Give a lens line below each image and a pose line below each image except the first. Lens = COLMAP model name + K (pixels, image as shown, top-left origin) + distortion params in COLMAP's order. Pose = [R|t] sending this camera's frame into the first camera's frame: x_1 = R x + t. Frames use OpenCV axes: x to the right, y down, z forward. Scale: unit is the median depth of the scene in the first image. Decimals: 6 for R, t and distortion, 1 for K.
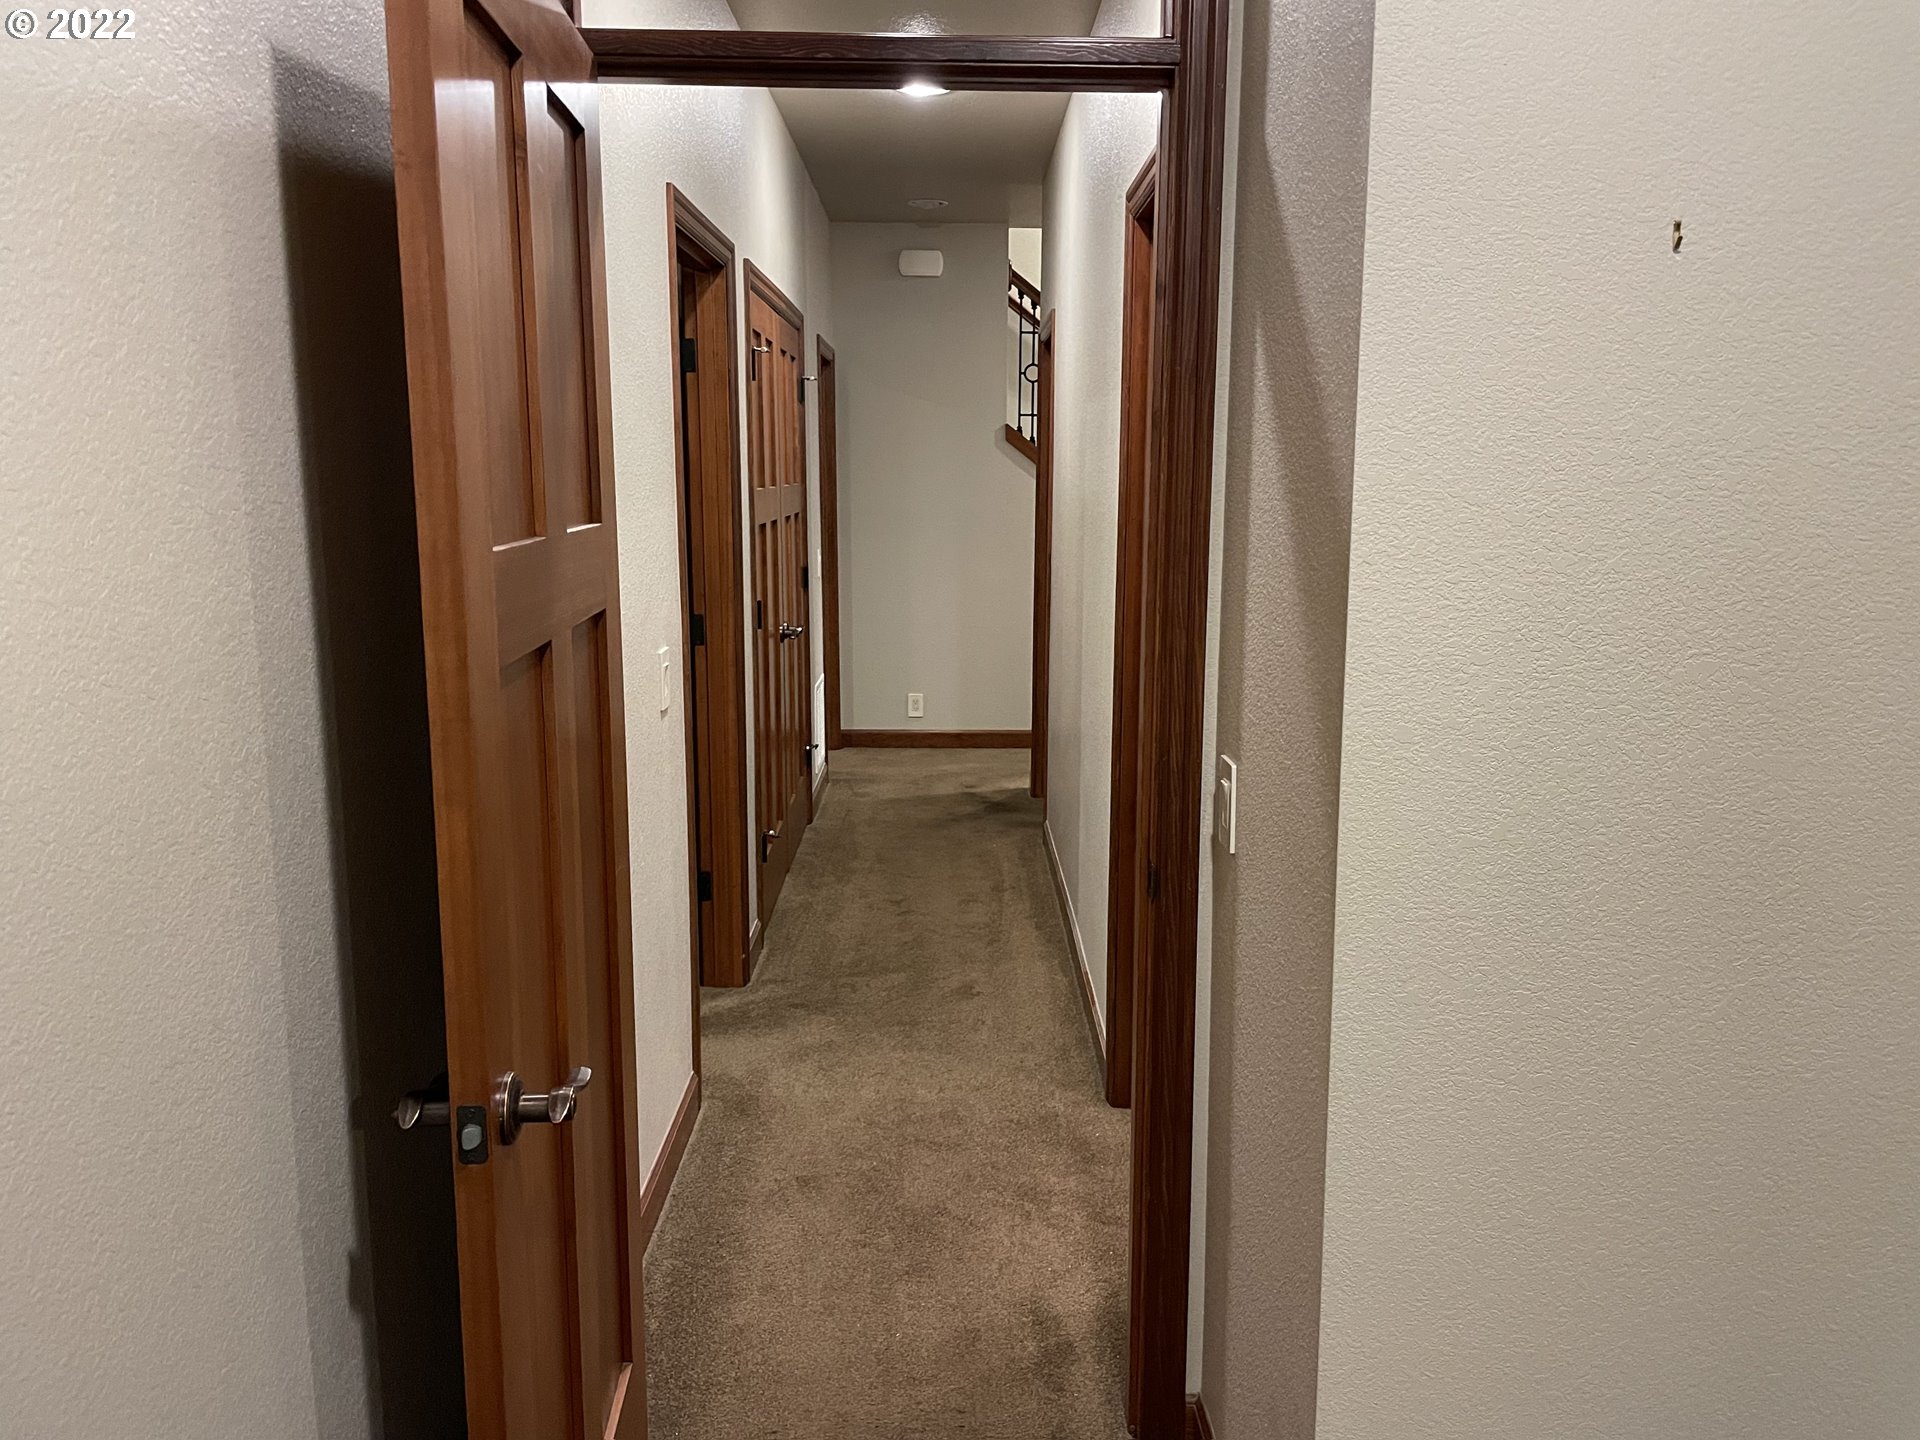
lens RADIAL K [[1520.4, 0, 971.1], [0, 1520.4, 721.3], [0, 0, 1]] dist [0.071938, -0.103350]
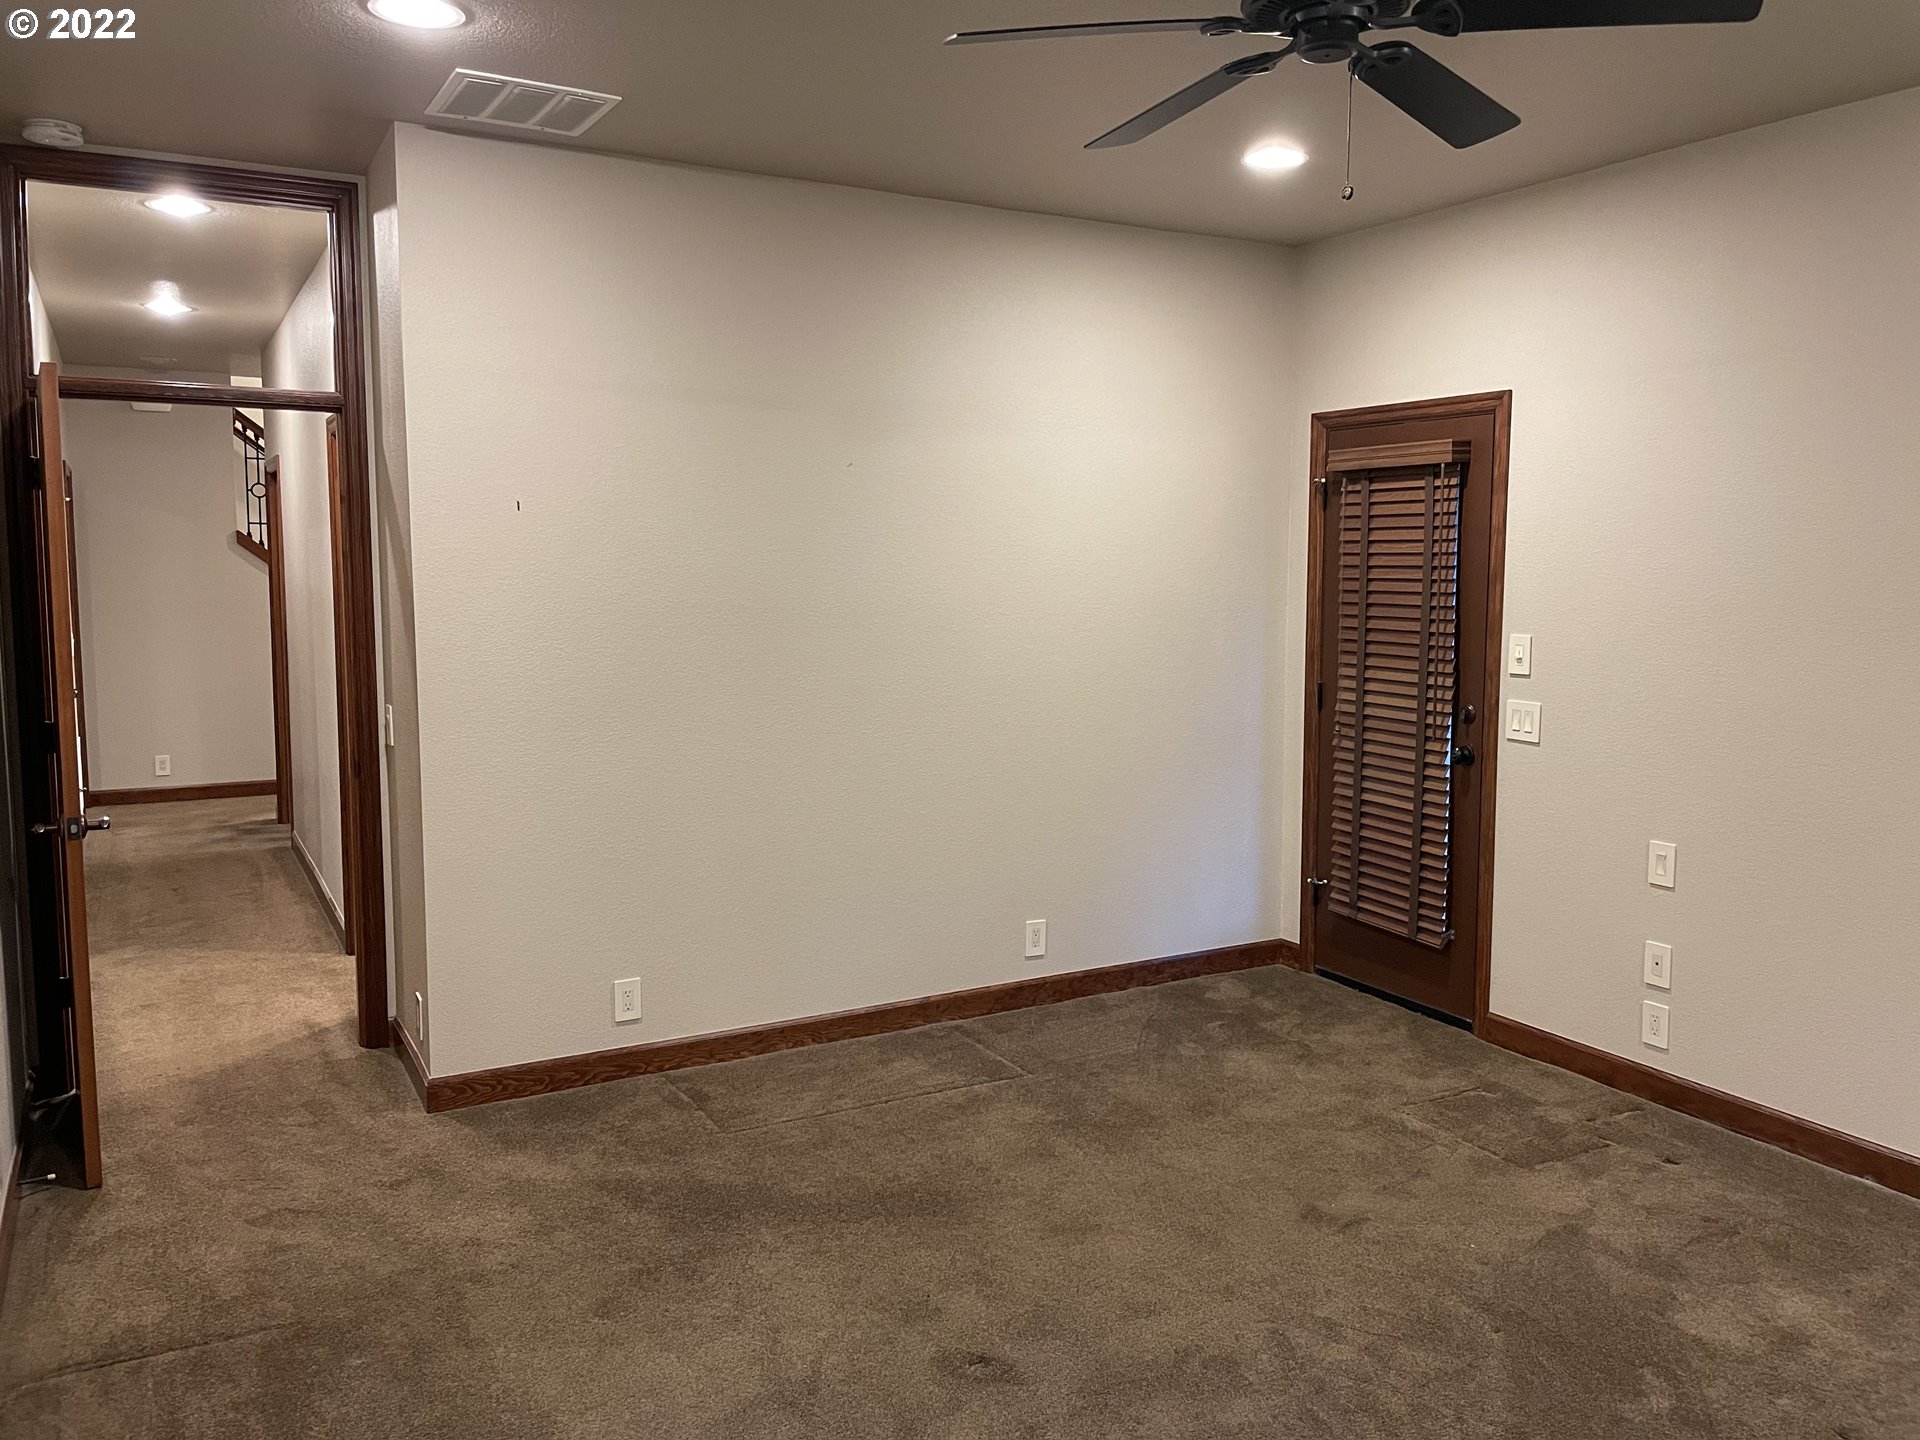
lens RADIAL K [[1520.4, 0, 971.1], [0, 1520.4, 721.3], [0, 0, 1]] dist [0.071938, -0.103350]
pose [[0.887582, -0.046115, 0.458336, -0.038951], [0.072783, 0.996518, -0.040682, 0.074798], [-0.454864, 0.069468, 0.887847, -0.514427]]
